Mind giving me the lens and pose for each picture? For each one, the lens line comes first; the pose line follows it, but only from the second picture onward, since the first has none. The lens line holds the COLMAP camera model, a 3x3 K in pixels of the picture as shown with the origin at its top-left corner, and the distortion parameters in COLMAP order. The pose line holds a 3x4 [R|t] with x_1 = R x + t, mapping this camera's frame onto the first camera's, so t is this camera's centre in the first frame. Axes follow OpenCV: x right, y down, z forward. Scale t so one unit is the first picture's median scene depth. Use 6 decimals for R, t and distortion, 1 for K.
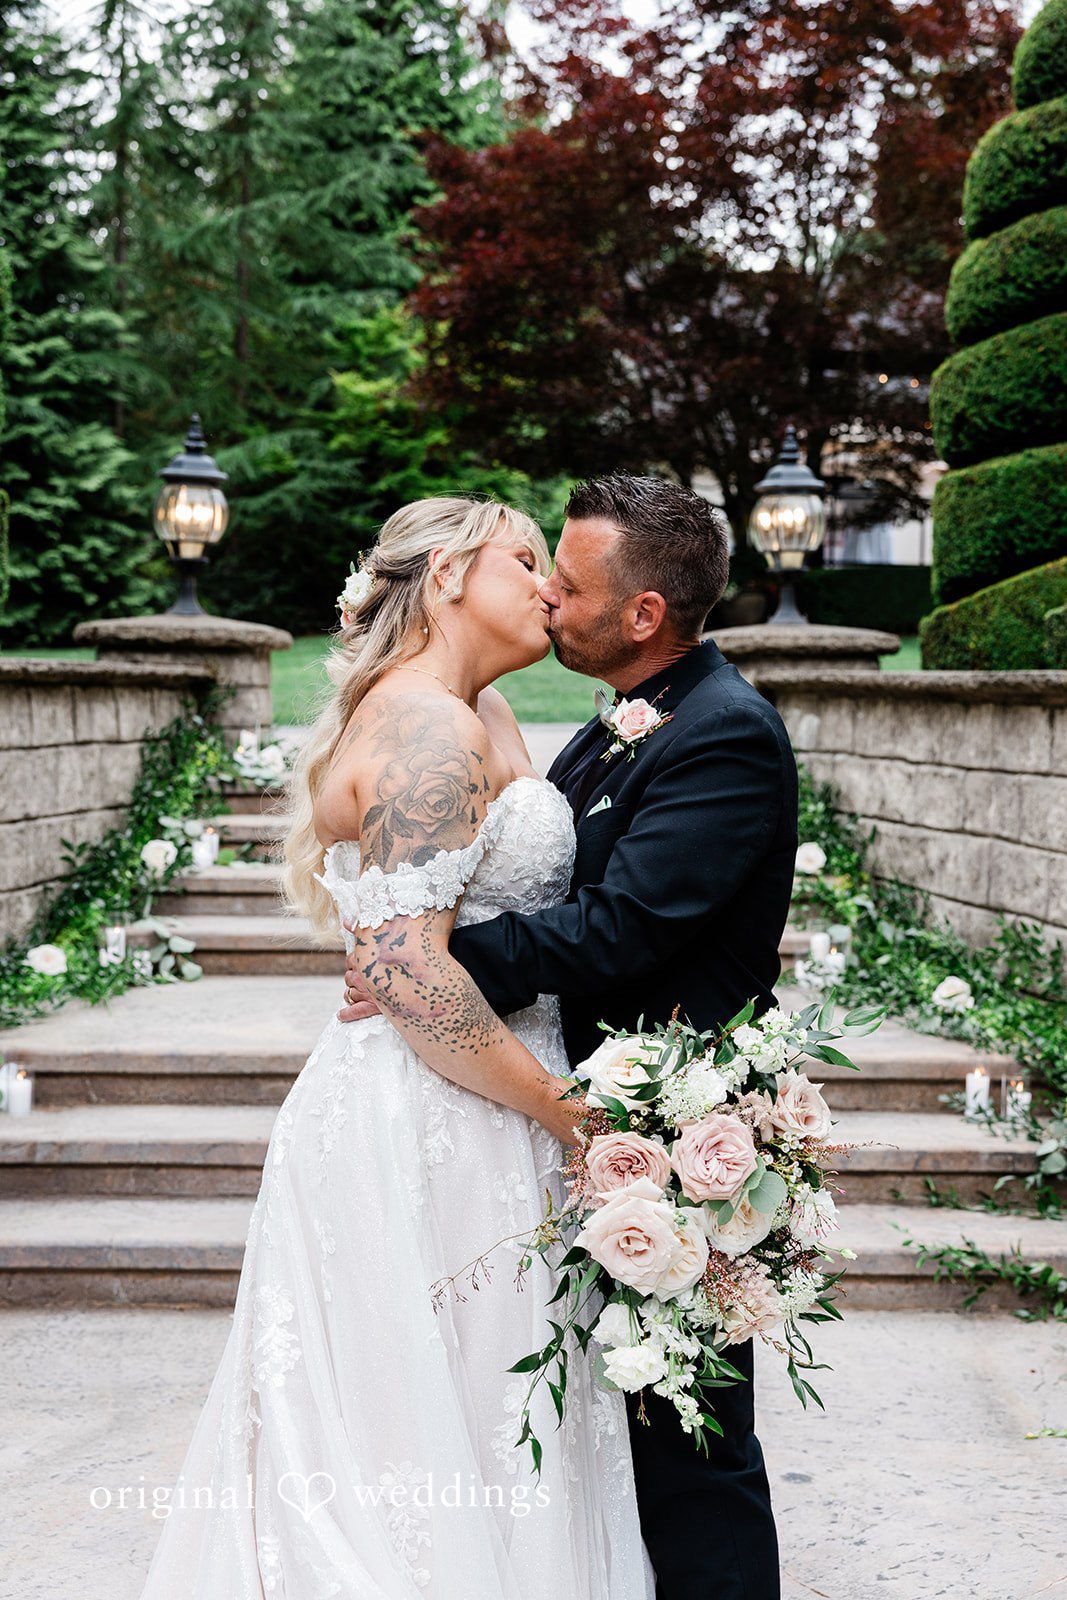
lens RADIAL K [[2195.7, 0, 533.5], [0, 2195.7, 800.0], [0, 0, 1]] dist [0.026040, 0.012925]
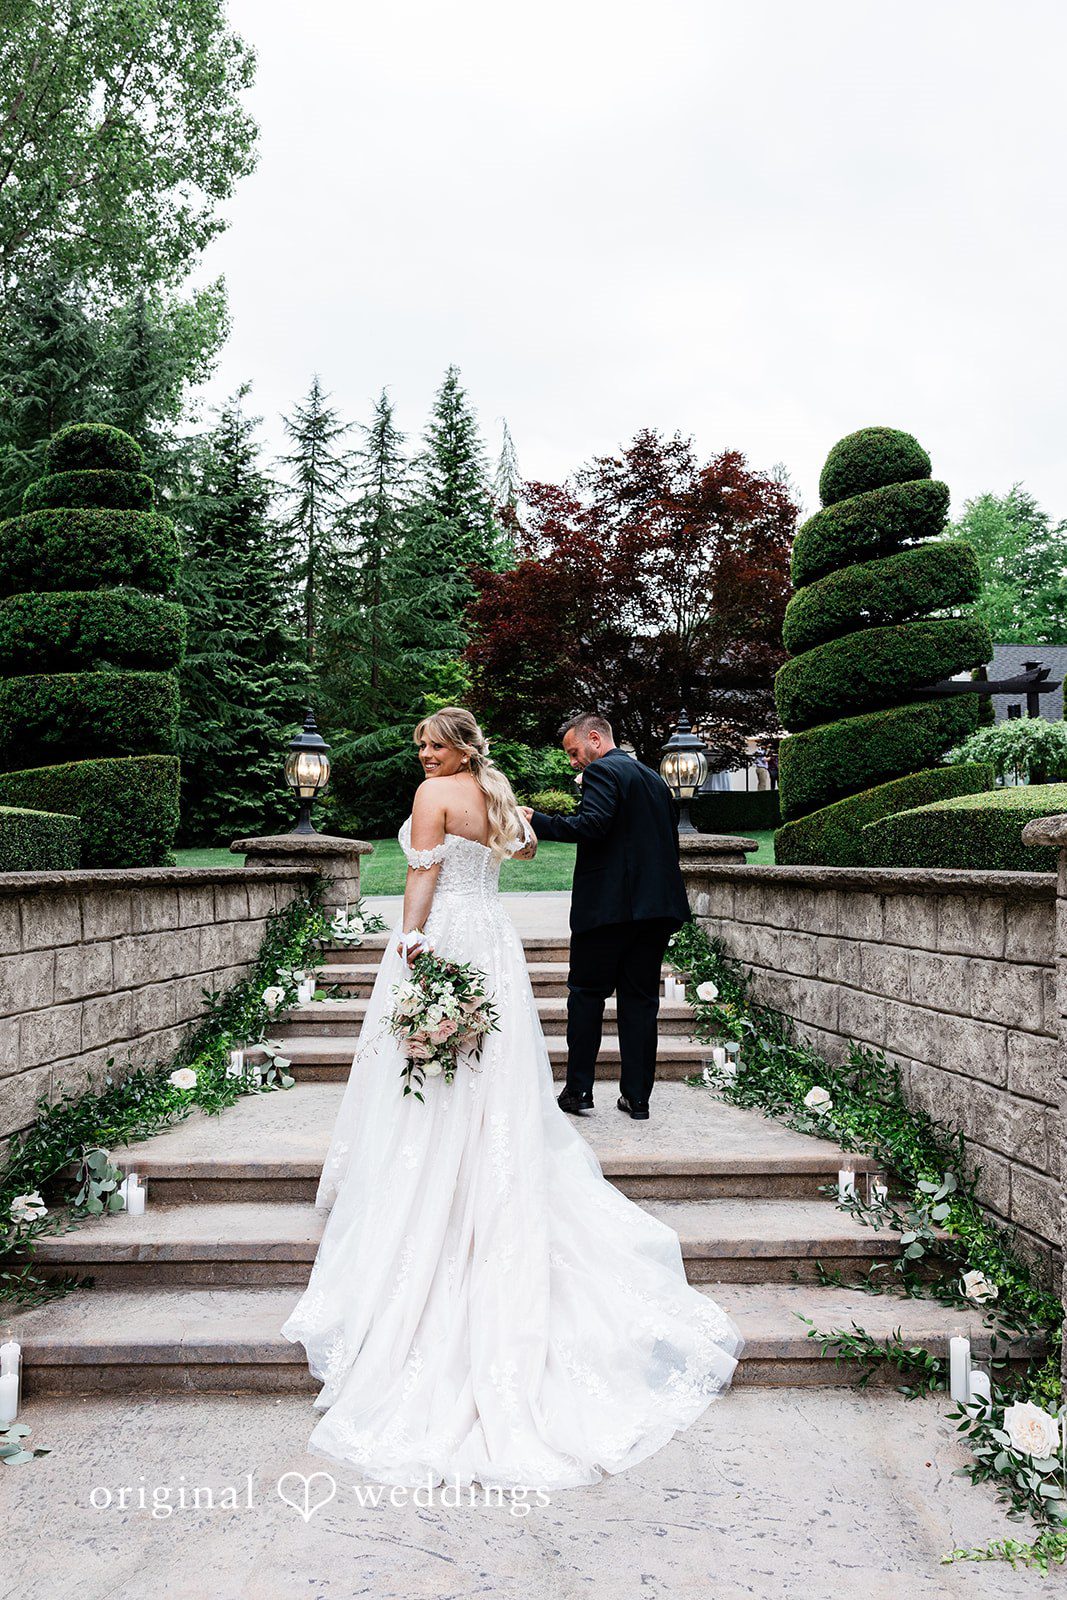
lens RADIAL K [[1756.0, 0, 533.5], [0, 1756.0, 800.0], [0, 0, 1]] dist [0.009804, 0.010308]
pose [[0.999713, -0.016451, 0.017412, -0.022999], [0.018242, 0.993952, -0.108286, 0.048706], [-0.015525, 0.108572, 0.993967, -0.398465]]
